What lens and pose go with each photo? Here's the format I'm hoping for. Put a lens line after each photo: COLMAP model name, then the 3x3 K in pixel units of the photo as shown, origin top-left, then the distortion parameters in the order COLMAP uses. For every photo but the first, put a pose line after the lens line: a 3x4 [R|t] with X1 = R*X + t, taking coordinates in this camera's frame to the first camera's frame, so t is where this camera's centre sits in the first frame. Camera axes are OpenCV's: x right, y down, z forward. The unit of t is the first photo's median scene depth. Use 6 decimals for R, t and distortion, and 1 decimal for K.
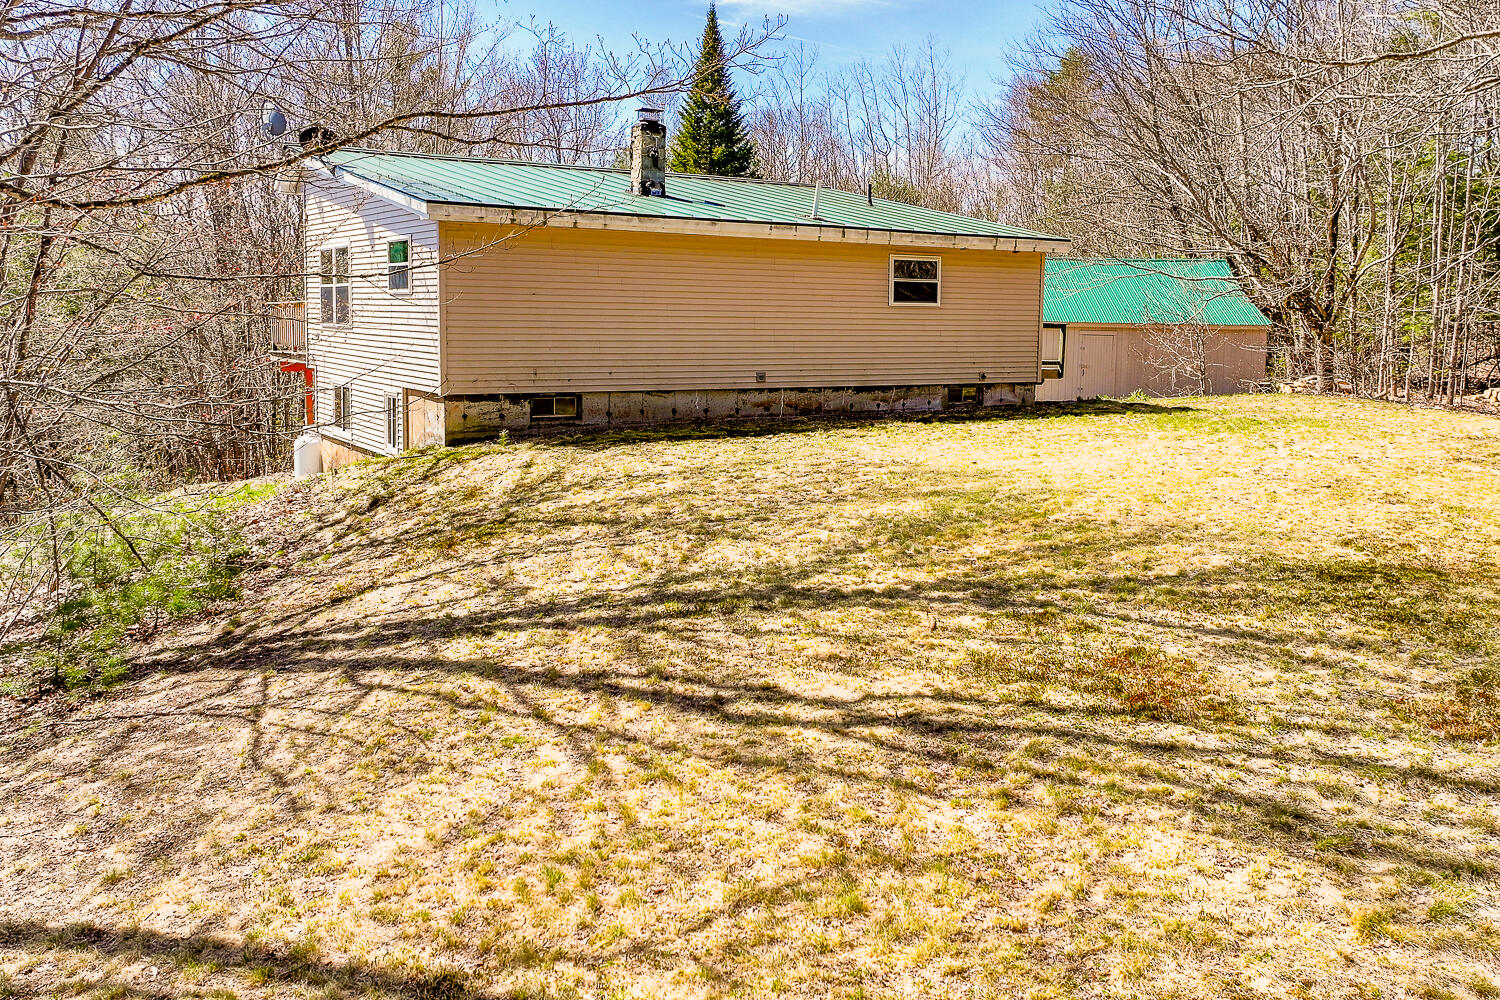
lens RADIAL K [[1240.2, 0, 750.0], [0, 1240.2, 500.0], [0, 0, 1]] dist [0.056790, 0.000088]
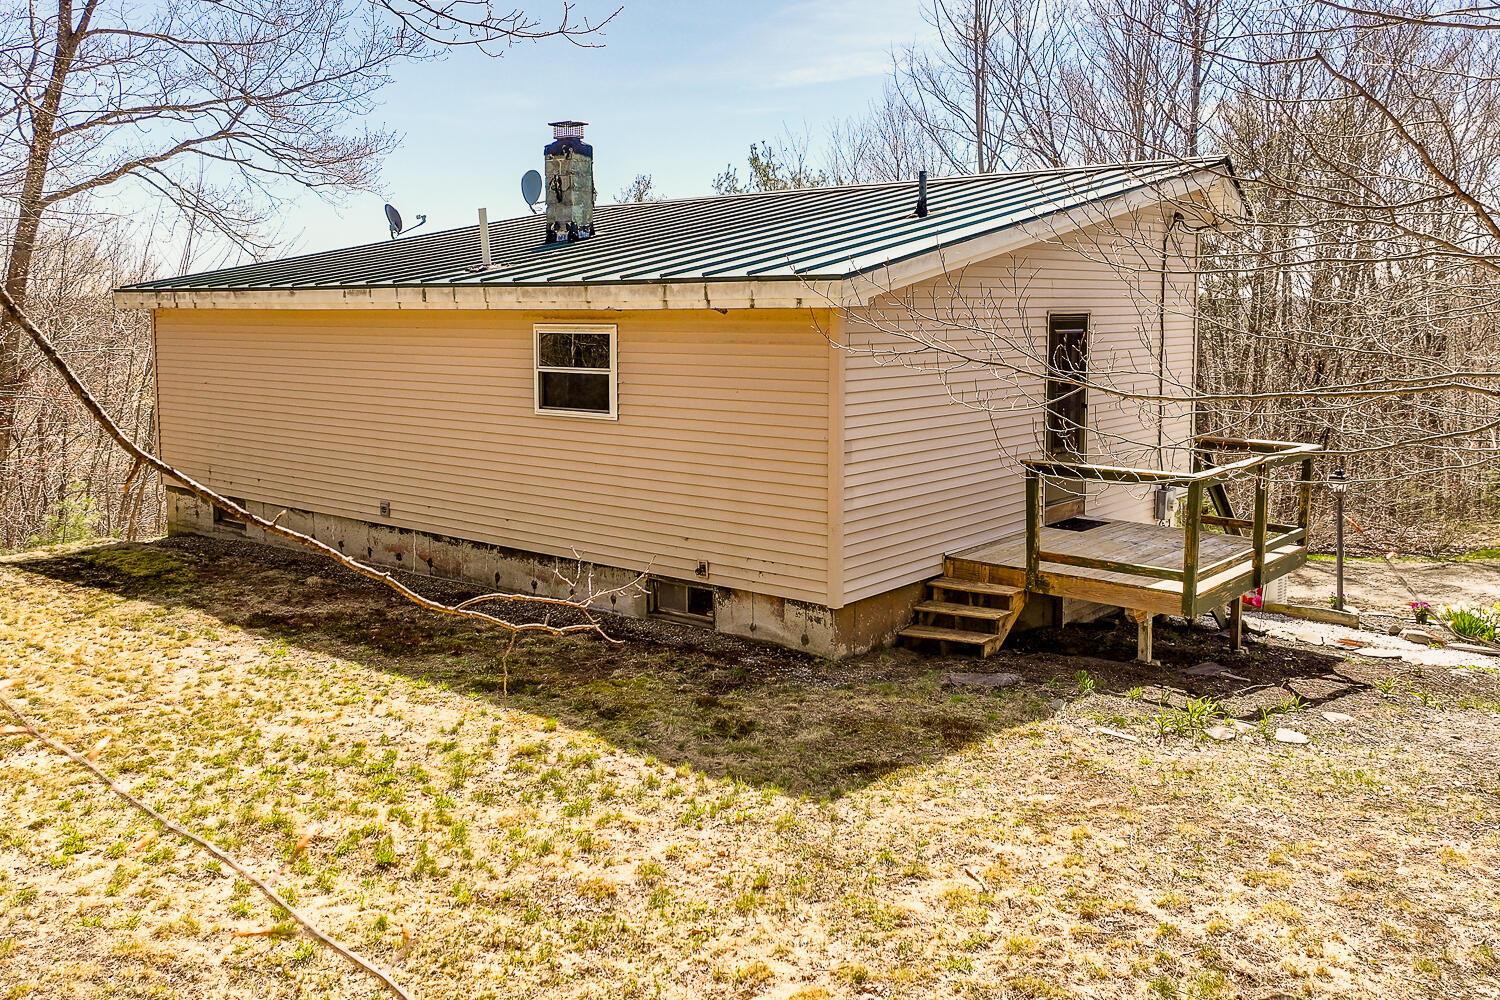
lens RADIAL K [[1240.2, 0, 750.0], [0, 1240.2, 500.0], [0, 0, 1]] dist [0.056790, 0.000088]
pose [[0.314760, 0.125467, -0.940842, 0.672389], [-0.134021, 0.987169, 0.086809, -0.178839], [0.939662, 0.098769, 0.327537, 0.905591]]
